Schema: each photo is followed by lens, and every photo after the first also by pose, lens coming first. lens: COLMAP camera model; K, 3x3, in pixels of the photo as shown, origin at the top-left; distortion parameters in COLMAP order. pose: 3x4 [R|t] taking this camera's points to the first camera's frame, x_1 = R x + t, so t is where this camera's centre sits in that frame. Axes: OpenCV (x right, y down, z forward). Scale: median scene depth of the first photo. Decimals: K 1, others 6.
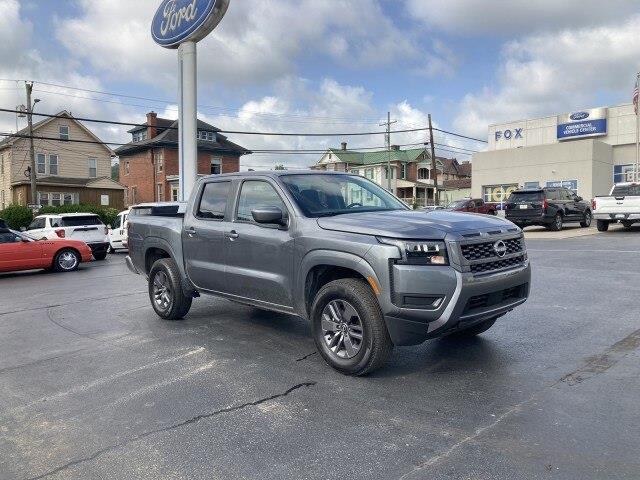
lens RADIAL K [[552.1, 0, 308.2], [0, 552.1, 242.2], [0, 0, 1]] dist [0.002161, 0.000687]
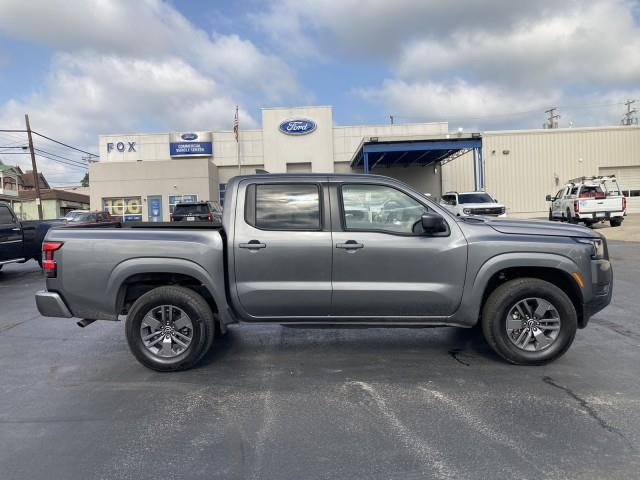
lens RADIAL K [[552.1, 0, 308.2], [0, 552.1, 242.2], [0, 0, 1]] dist [0.002161, 0.000687]
pose [[0.664643, -0.030992, 0.746518, -0.181346], [0.050204, 0.998734, -0.003235, -0.004113], [-0.745472, 0.039628, 0.665357, 0.104532]]
